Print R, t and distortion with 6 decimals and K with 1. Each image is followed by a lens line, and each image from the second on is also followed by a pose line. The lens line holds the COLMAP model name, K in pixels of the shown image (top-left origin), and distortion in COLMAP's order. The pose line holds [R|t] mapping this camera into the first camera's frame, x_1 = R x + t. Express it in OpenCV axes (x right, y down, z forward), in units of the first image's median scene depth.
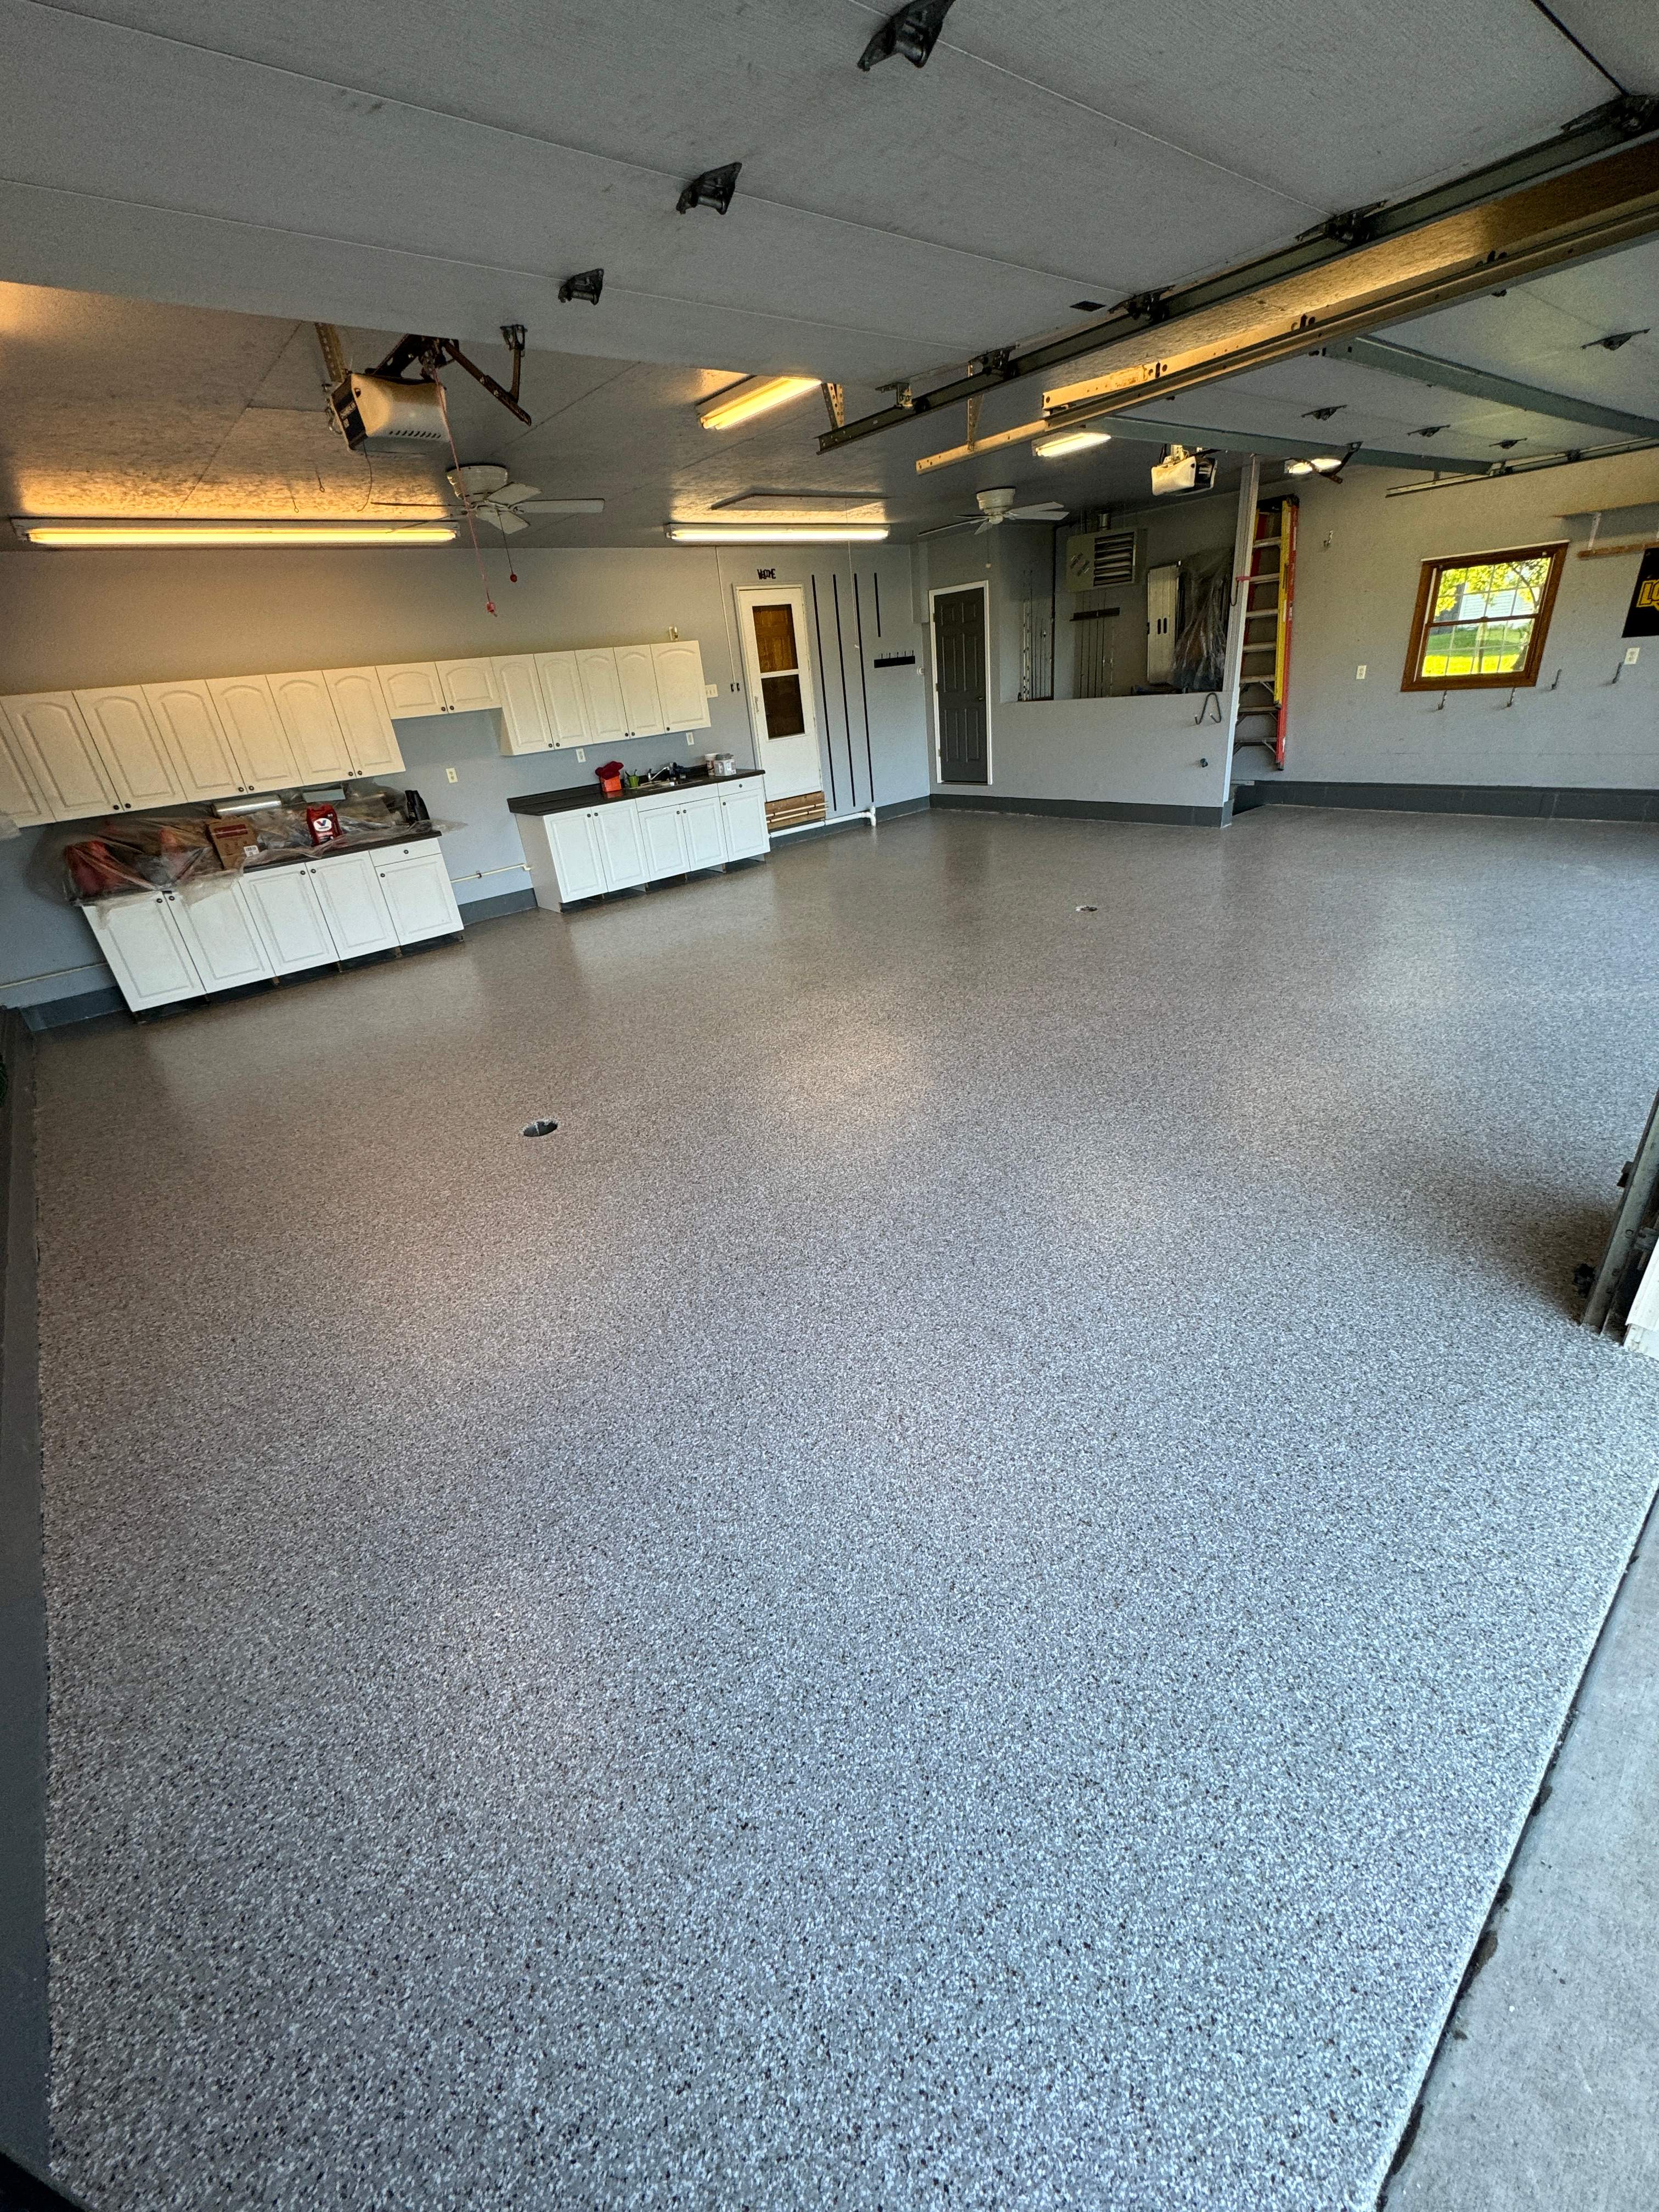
lens RADIAL K [[881.0, 0, 833.7], [0, 881.0, 1107.8], [0, 0, 1]] dist [-0.002455, 0.000575]
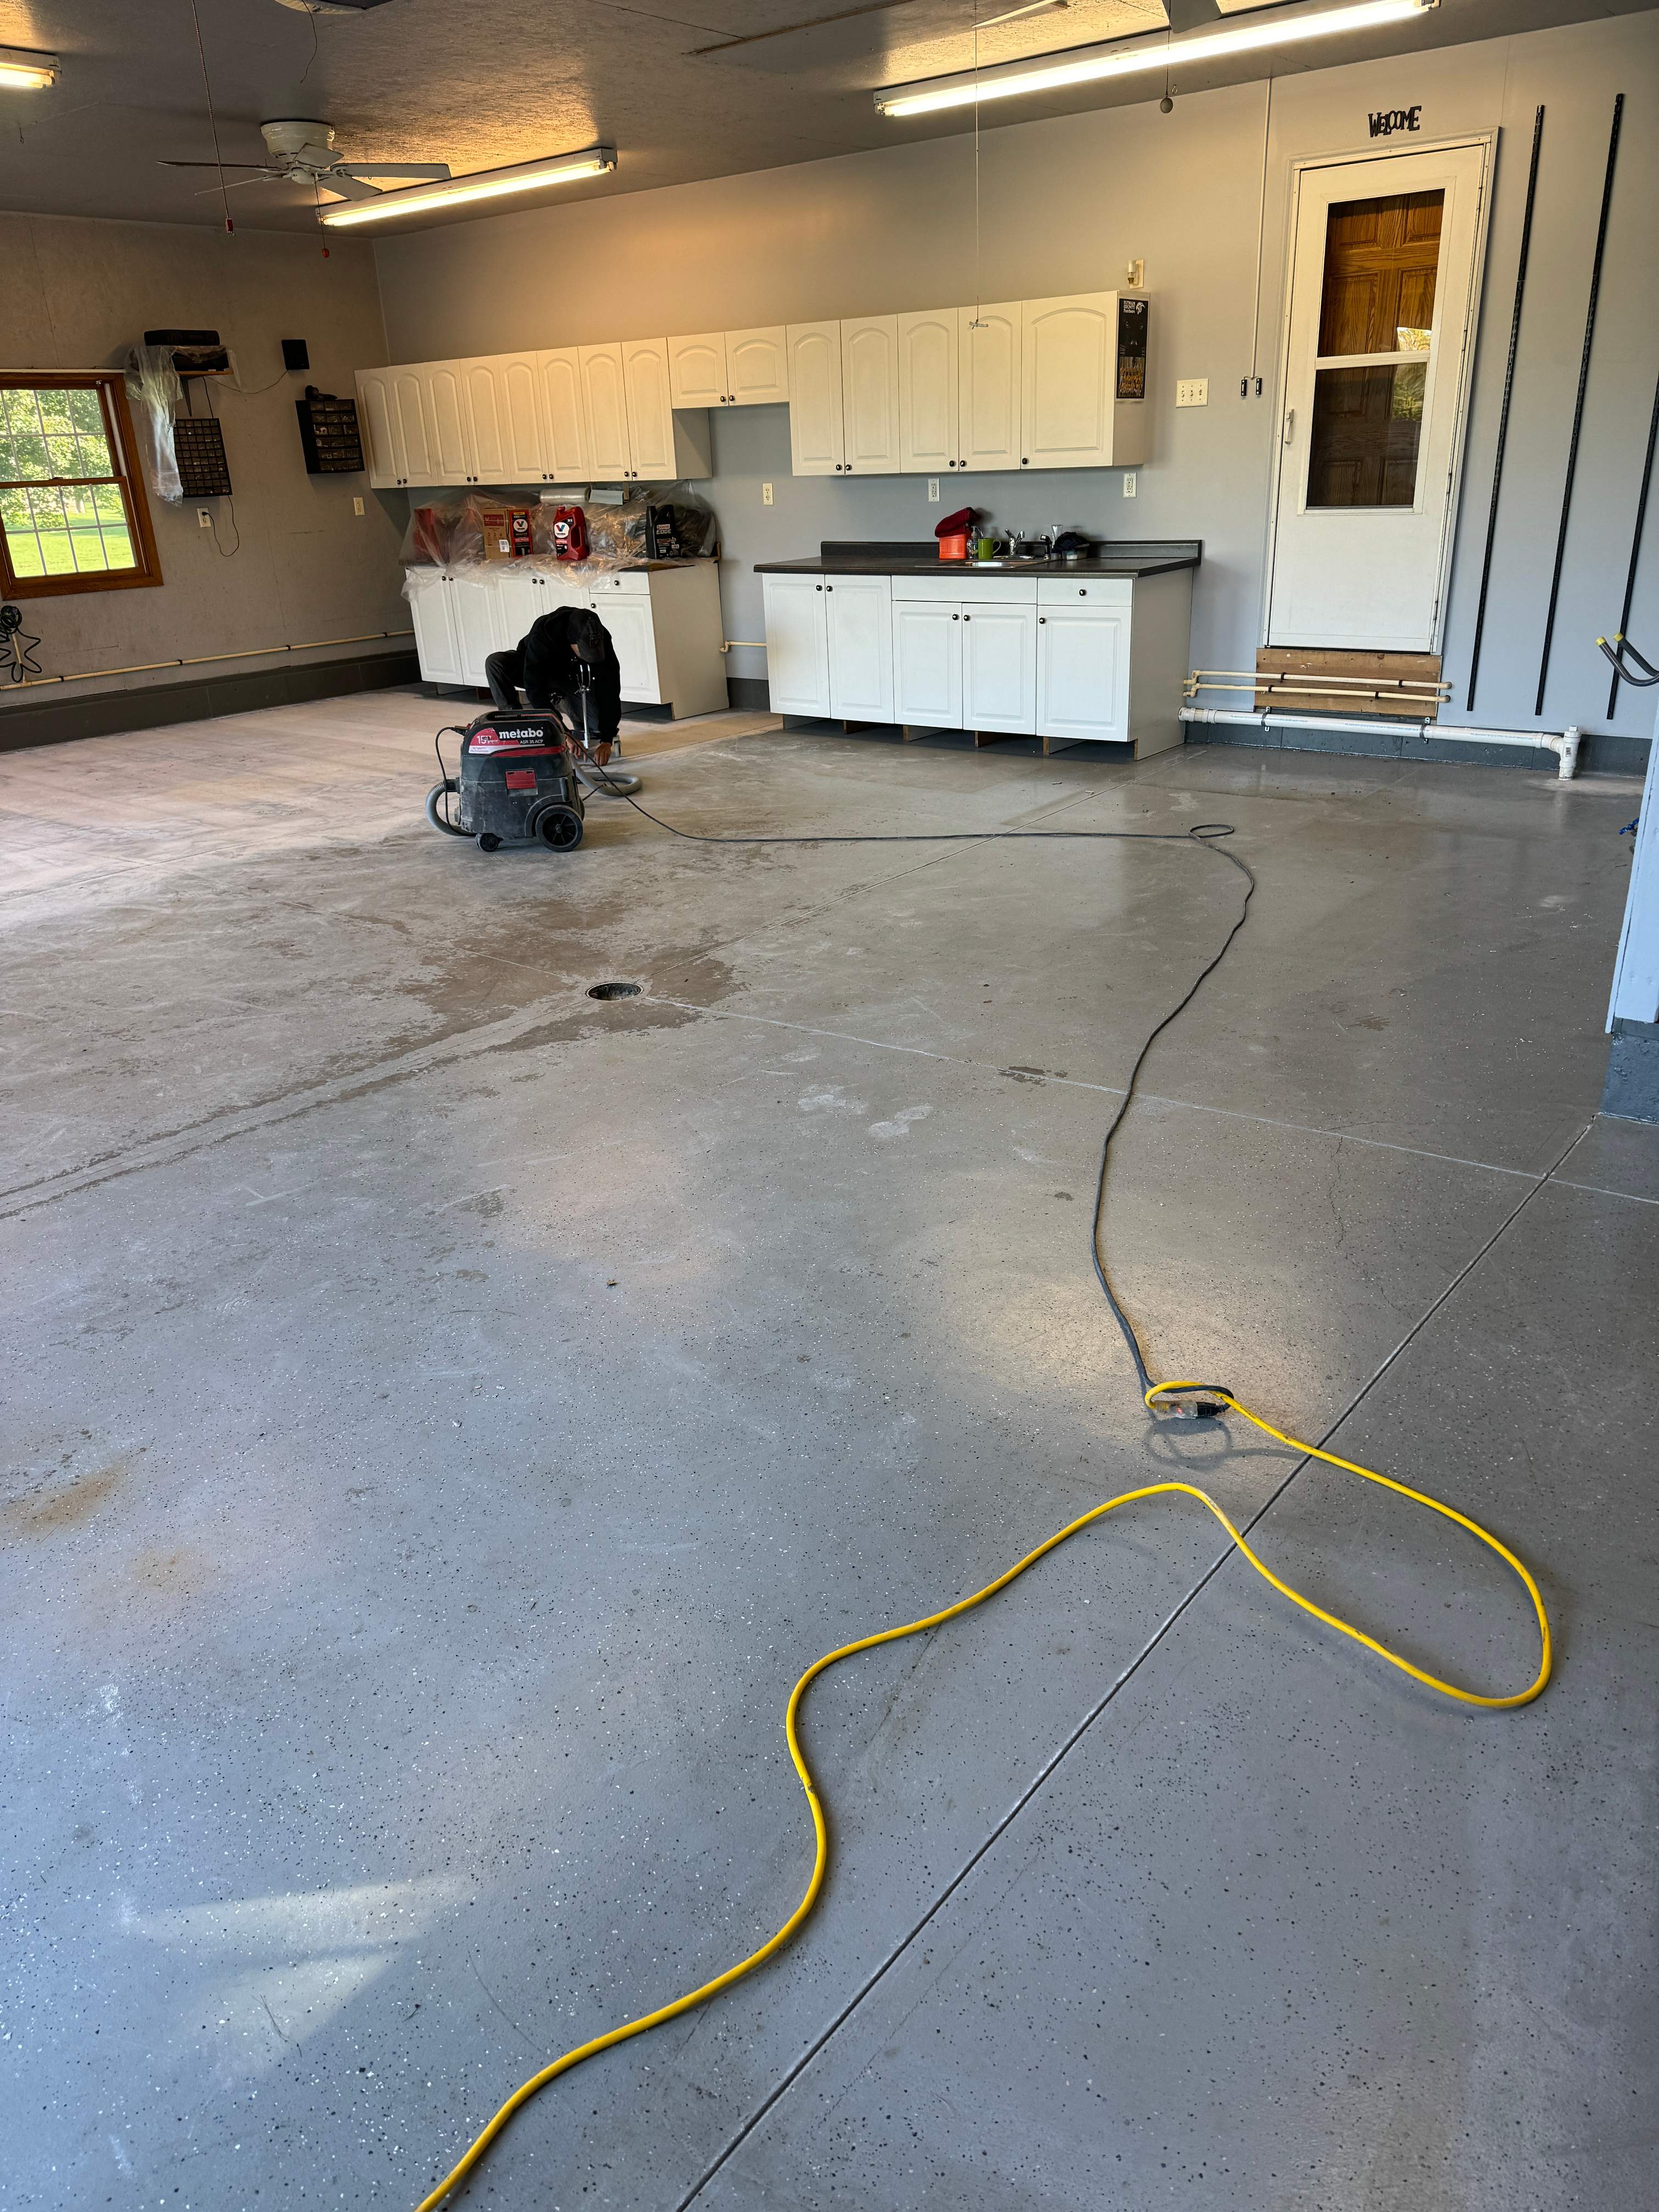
lens RADIAL K [[1549.9, 0, 831.6], [0, 1549.9, 1113.6], [0, 0, 1]] dist [0.051010, -0.064984]
pose [[0.188319, 0.466522, -0.864230, 0.798526], [-0.421099, 0.833337, 0.358086, -0.397738], [0.887249, 0.296492, 0.353385, 0.693369]]
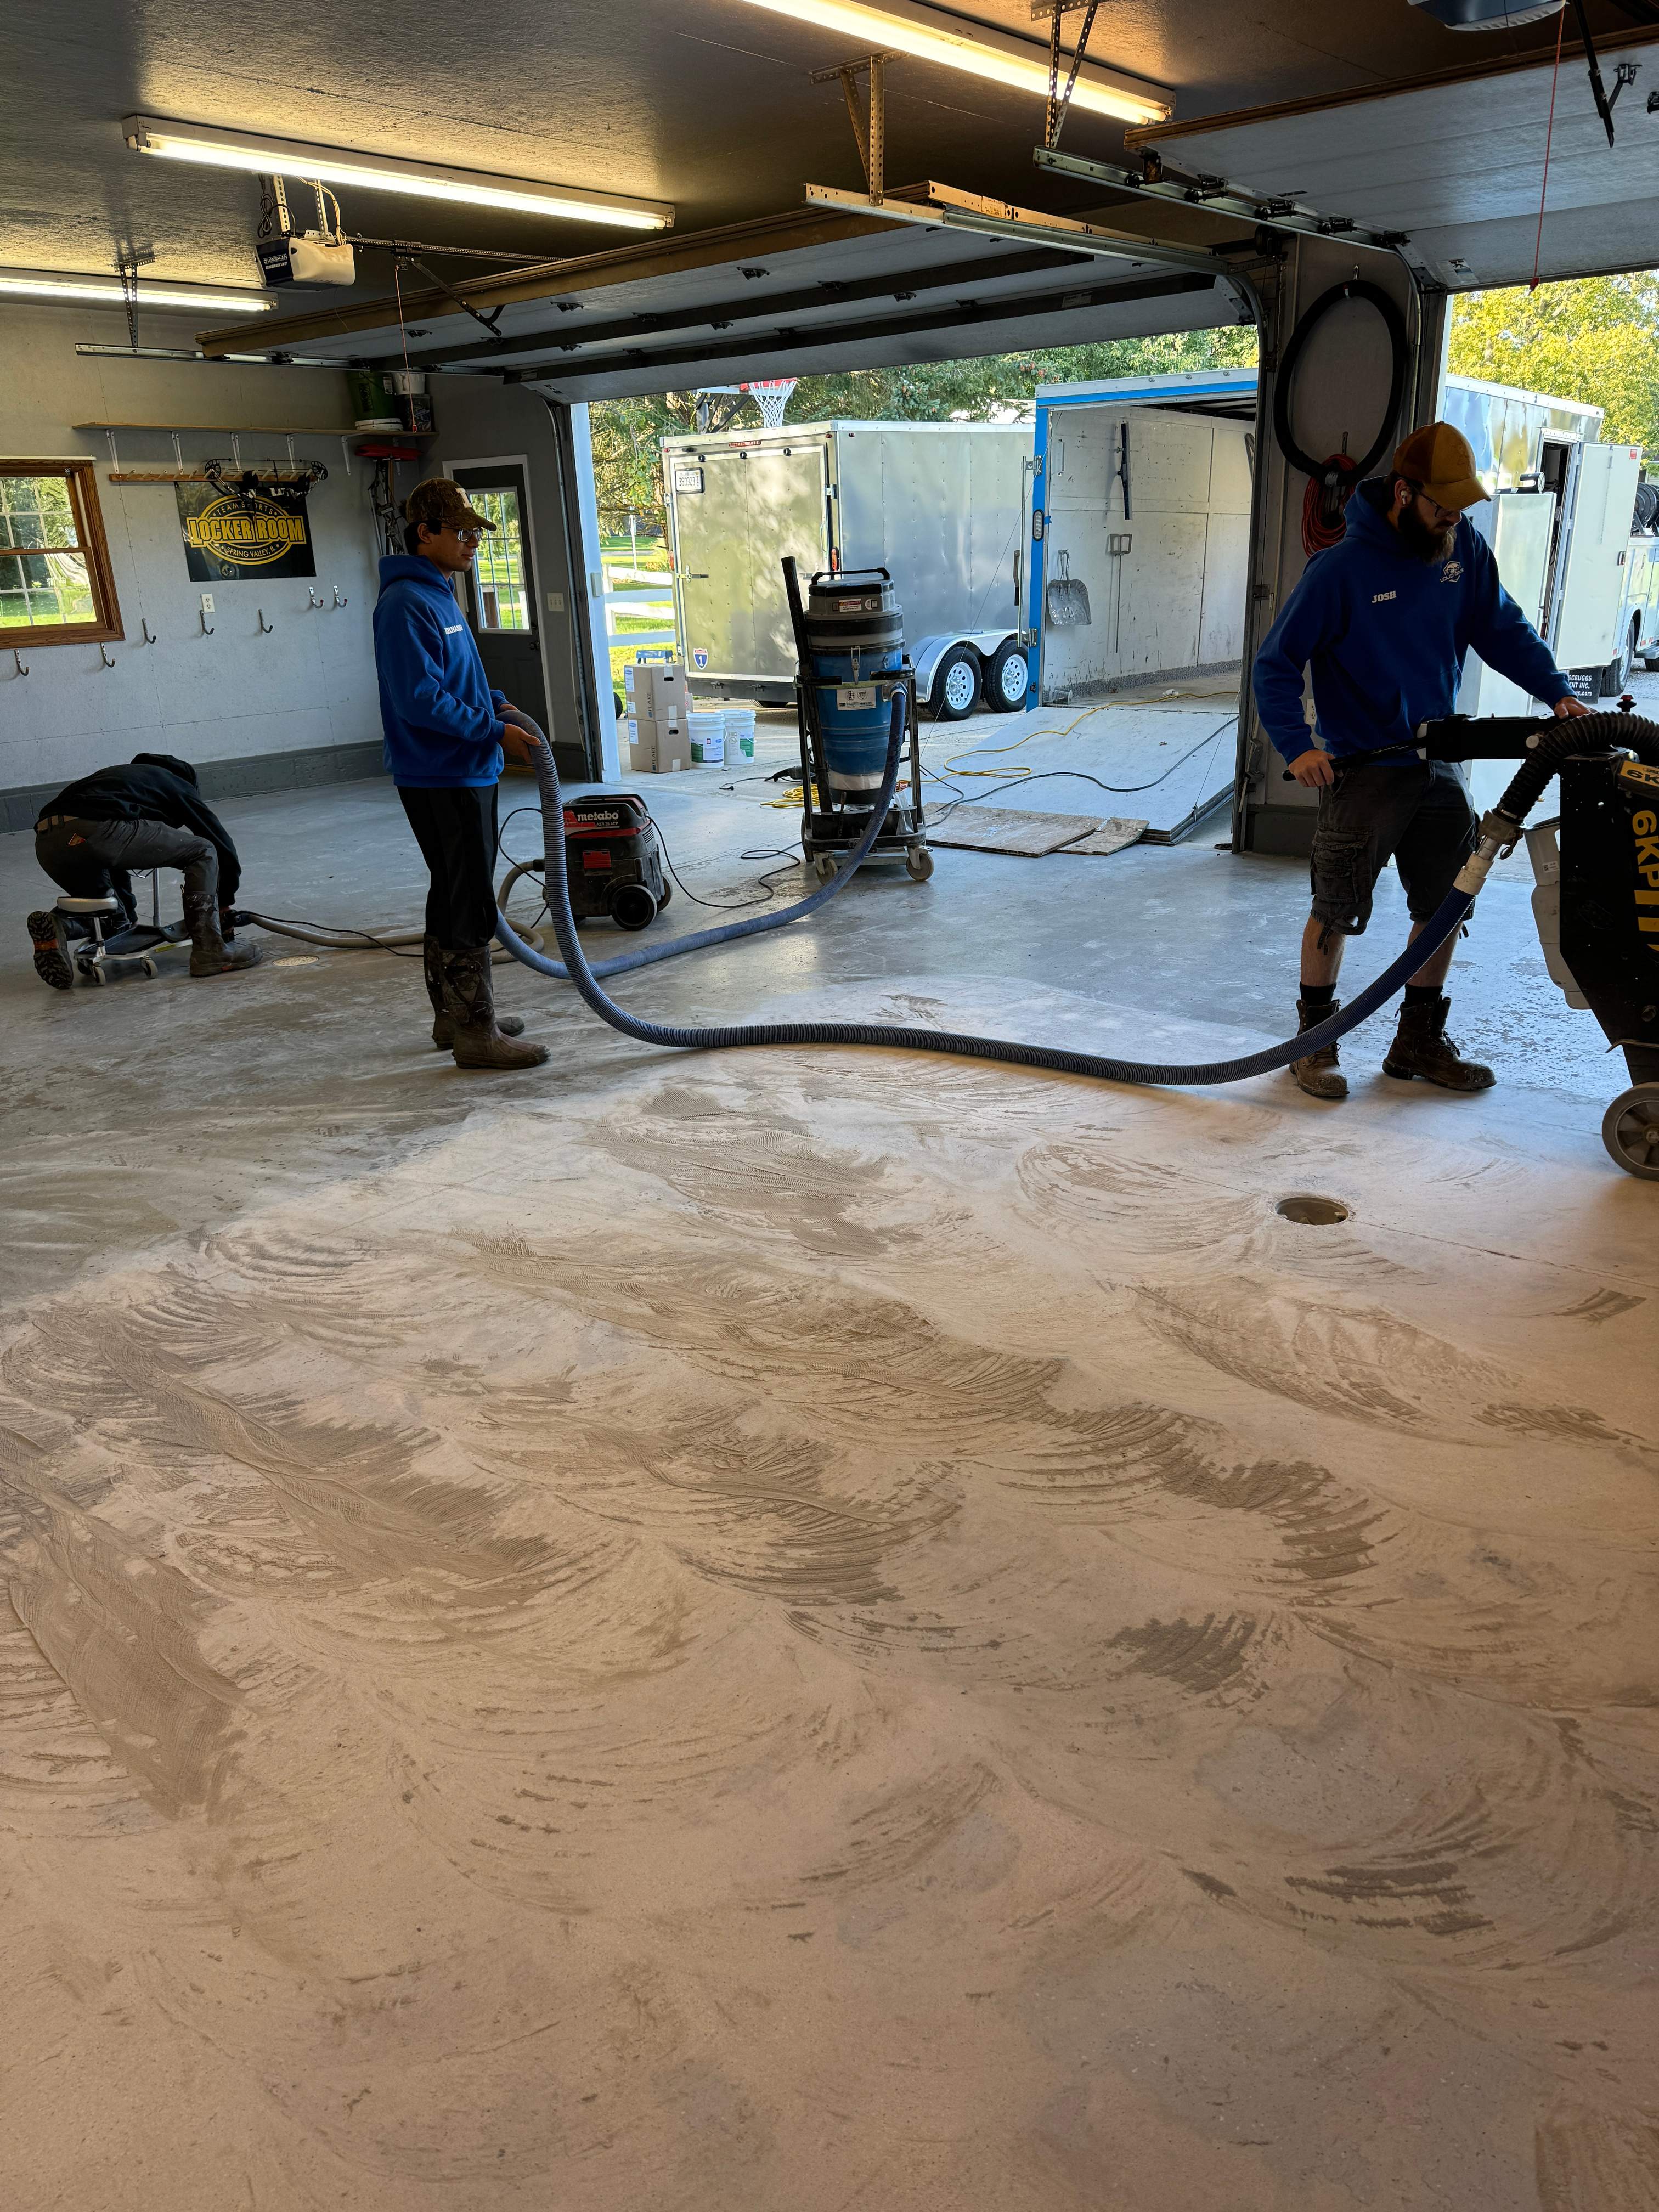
lens RADIAL K [[1549.9, 0, 869.2], [0, 1549.9, 1095.0], [0, 0, 1]] dist [0.051010, -0.064984]
pose [[-0.157074, -0.237576, 0.958585, -0.597477], [0.488266, 0.825025, 0.284482, -0.209558], [-0.858443, 0.512729, -0.013590, 0.613175]]
